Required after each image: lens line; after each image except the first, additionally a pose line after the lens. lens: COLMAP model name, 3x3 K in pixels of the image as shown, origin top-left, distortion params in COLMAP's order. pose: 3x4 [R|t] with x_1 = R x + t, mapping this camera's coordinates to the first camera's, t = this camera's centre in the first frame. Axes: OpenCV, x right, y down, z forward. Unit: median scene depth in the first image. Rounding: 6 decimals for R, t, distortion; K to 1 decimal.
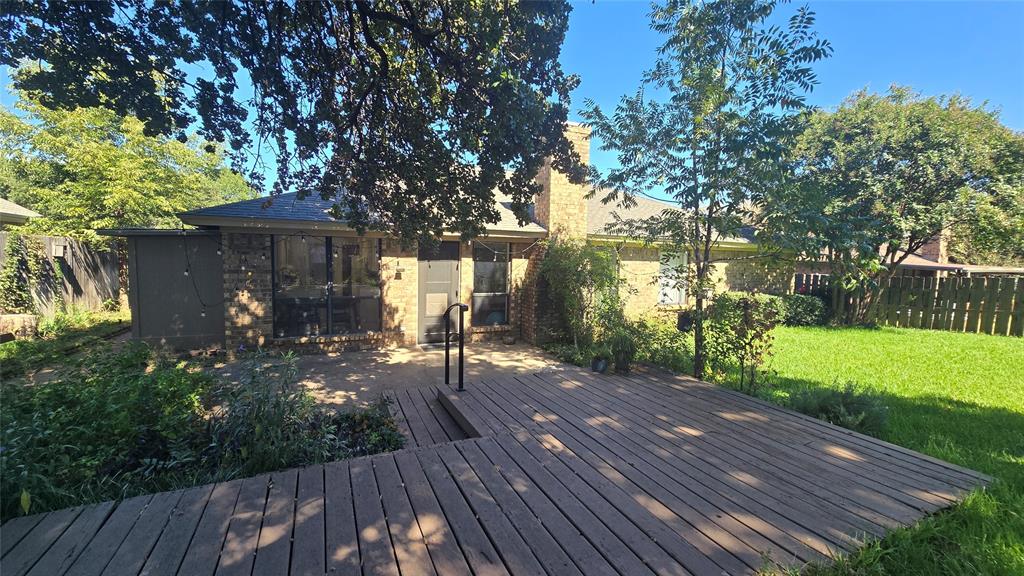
lens RADIAL K [[416.1, 0, 513.2], [0, 416.1, 289.1], [0, 0, 1]] dist [-0.002382, 0.000153]
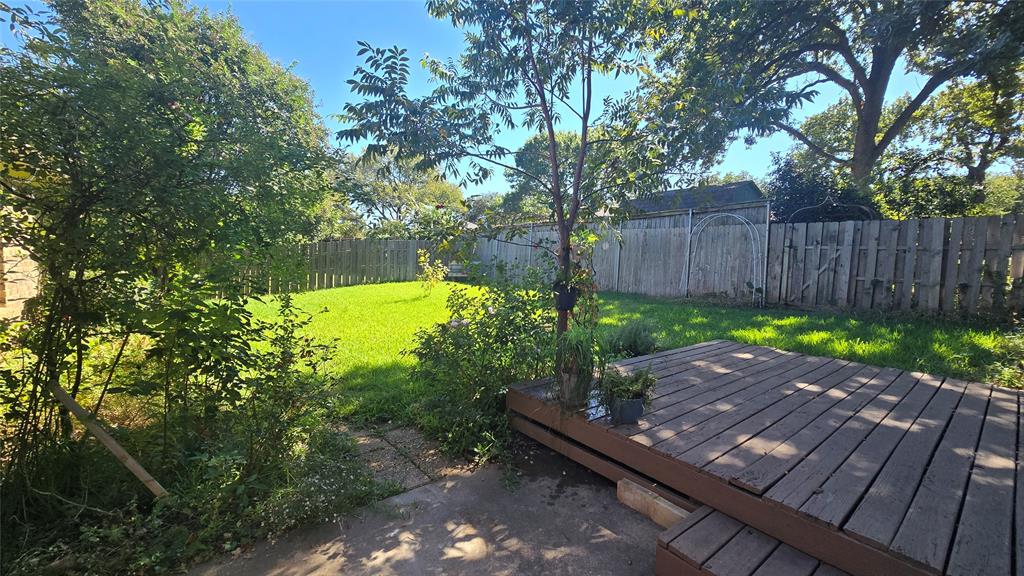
lens RADIAL K [[416.1, 0, 513.2], [0, 416.1, 289.1], [0, 0, 1]] dist [-0.002382, 0.000153]
pose [[-0.251763, -0.093701, 0.963242, -0.191897], [0.042753, 0.993253, 0.107795, -0.010044], [-0.966844, 0.068321, -0.246058, 1.134821]]
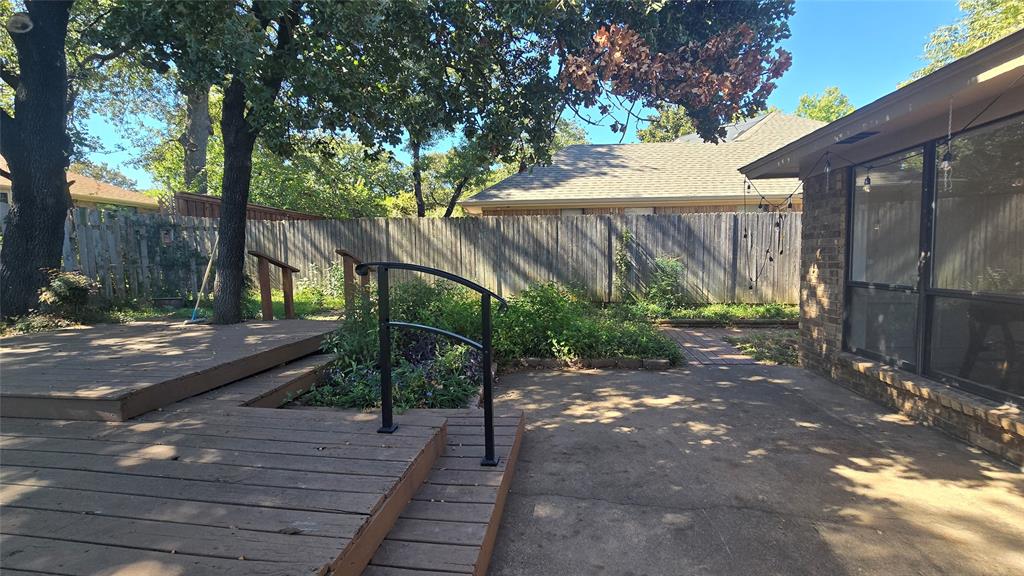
lens RADIAL K [[416.1, 0, 513.2], [0, 416.1, 289.1], [0, 0, 1]] dist [-0.002382, 0.000153]
pose [[-0.530690, 0.057175, -0.845635, 0.174330], [-0.061723, 0.992466, 0.105838, 0.001273], [0.845316, 0.108362, -0.523163, 1.078833]]
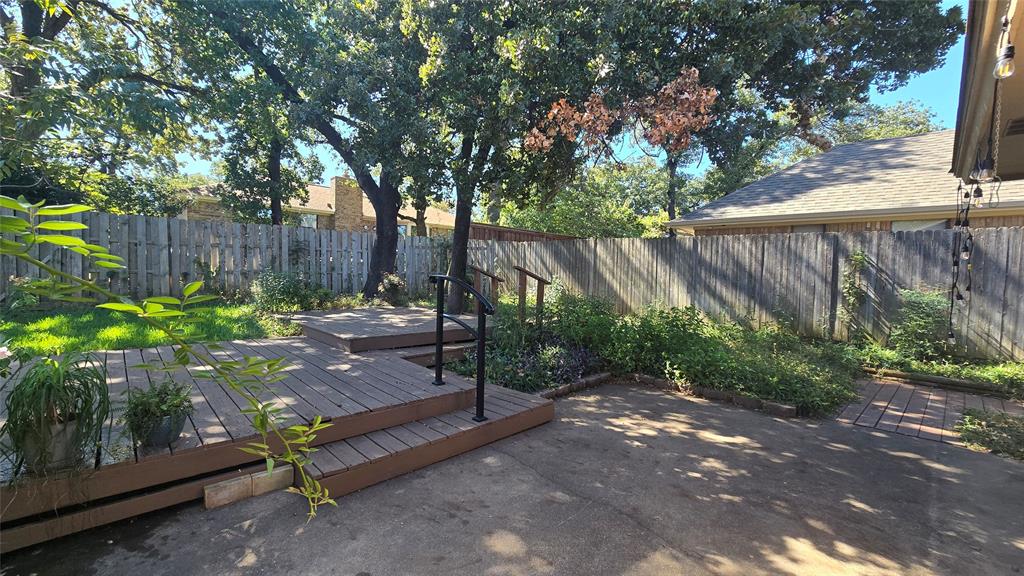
lens RADIAL K [[416.1, 0, 513.2], [0, 416.1, 289.1], [0, 0, 1]] dist [-0.002382, 0.000153]
pose [[-0.942462, -0.028150, -0.333125, 0.009690], [-0.069275, 0.991265, 0.112227, -0.031698], [0.327056, 0.128847, -0.936180, 1.384808]]
